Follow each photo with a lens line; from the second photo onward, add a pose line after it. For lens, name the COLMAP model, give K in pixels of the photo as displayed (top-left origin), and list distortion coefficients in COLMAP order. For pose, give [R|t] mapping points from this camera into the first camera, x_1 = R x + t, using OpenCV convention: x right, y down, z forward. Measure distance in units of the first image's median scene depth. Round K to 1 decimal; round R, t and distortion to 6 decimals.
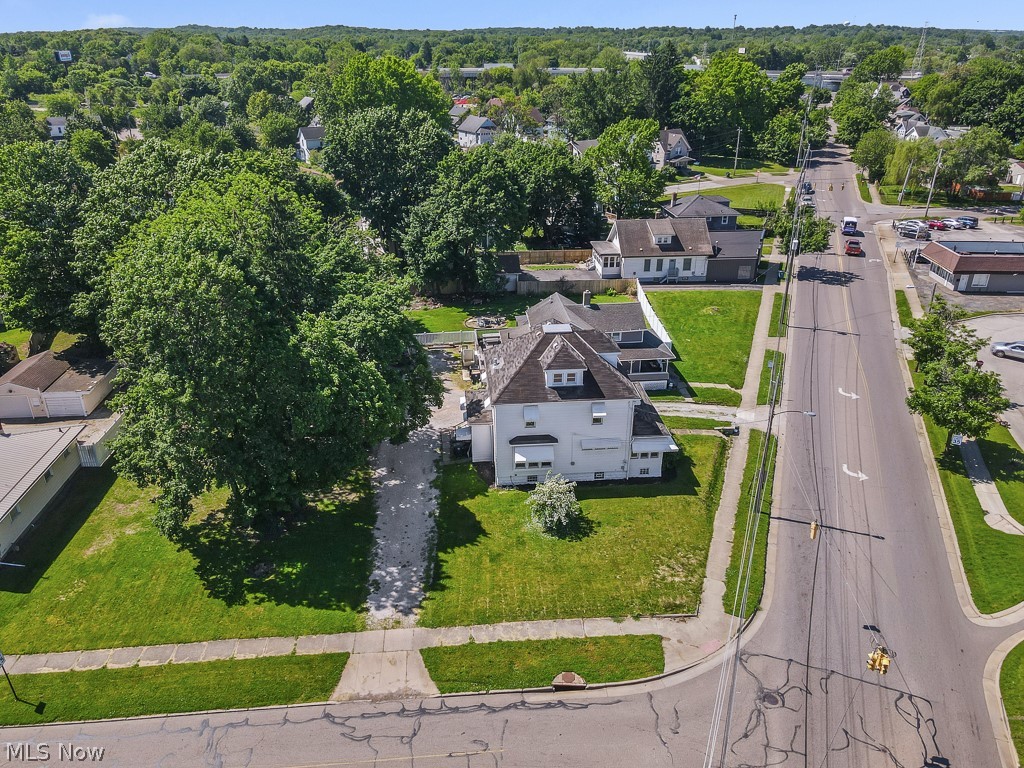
lens RADIAL K [[750.9, 0, 512.0], [0, 750.9, 384.0], [0, 0, 1]] dist [0.020605, 0.007065]
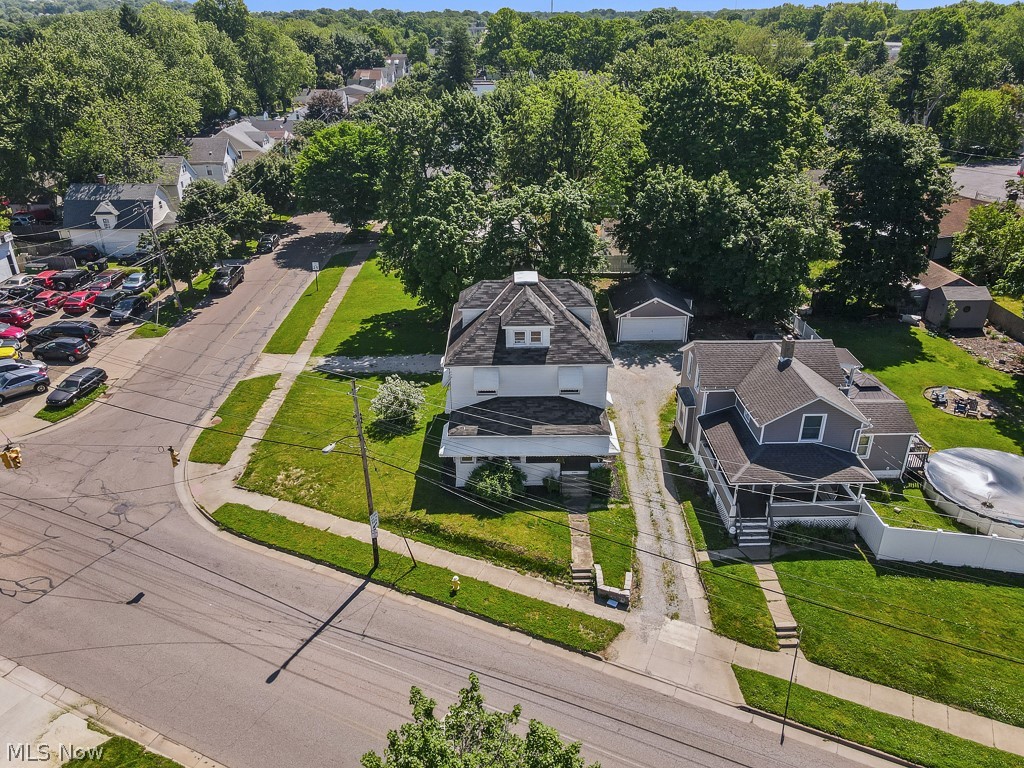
lens RADIAL K [[750.9, 0, 512.0], [0, 750.9, 384.0], [0, 0, 1]] dist [0.020605, 0.007065]
pose [[-0.086077, 0.434901, -0.896355, 1.074661], [-0.410621, 0.804239, 0.429639, -0.413043], [0.907734, 0.405044, 0.109353, 1.157873]]
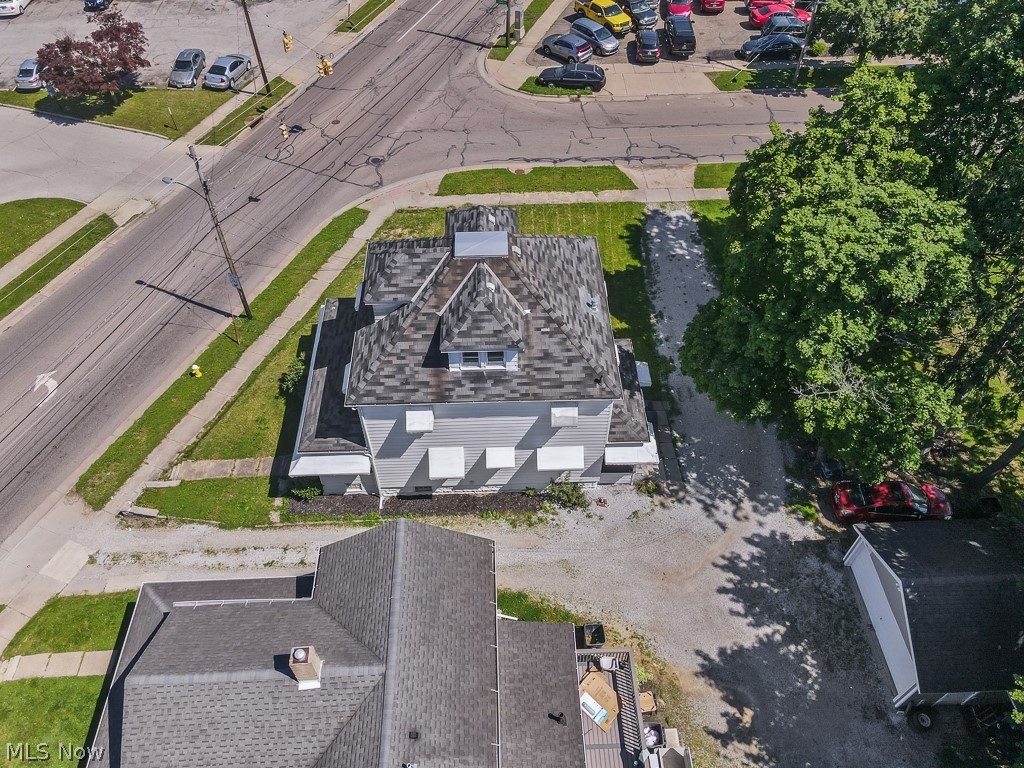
lens RADIAL K [[750.9, 0, 512.0], [0, 750.9, 384.0], [0, 0, 1]] dist [0.020605, 0.007065]
pose [[-0.998126, -0.043415, 0.043122, 0.014007], [0.029228, 0.280866, 0.959302, -0.677991], [-0.053760, 0.958764, -0.279071, 1.524808]]
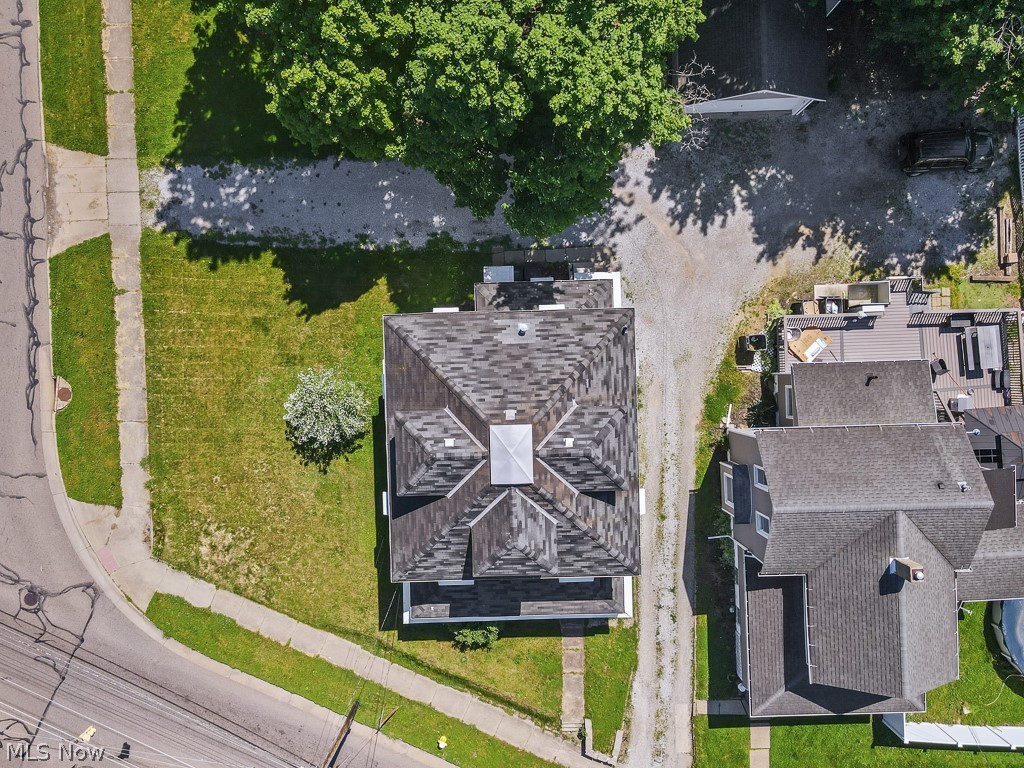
lens RADIAL K [[750.9, 0, 512.0], [0, 750.9, 384.0], [0, 0, 1]] dist [0.020605, 0.007065]
pose [[-0.065378, 0.997762, 0.014014, 0.011086], [-0.414625, -0.039937, 0.909116, -0.617831], [0.907641, 0.053626, 0.416308, 0.985343]]
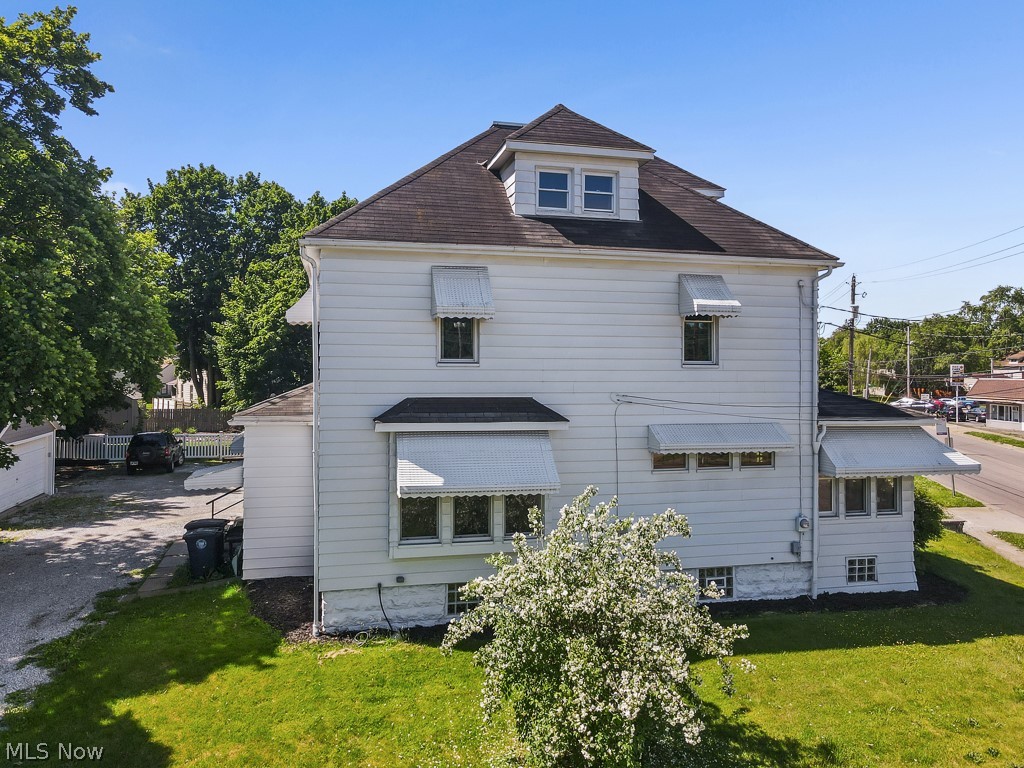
lens RADIAL K [[750.9, 0, 512.0], [0, 750.9, 384.0], [0, 0, 1]] dist [0.020605, 0.007065]
pose [[0.991600, 0.000171, 0.129345, 0.012432], [0.052324, 0.913994, -0.402340, 0.214642], [-0.118289, 0.405728, 0.906307, 0.980832]]
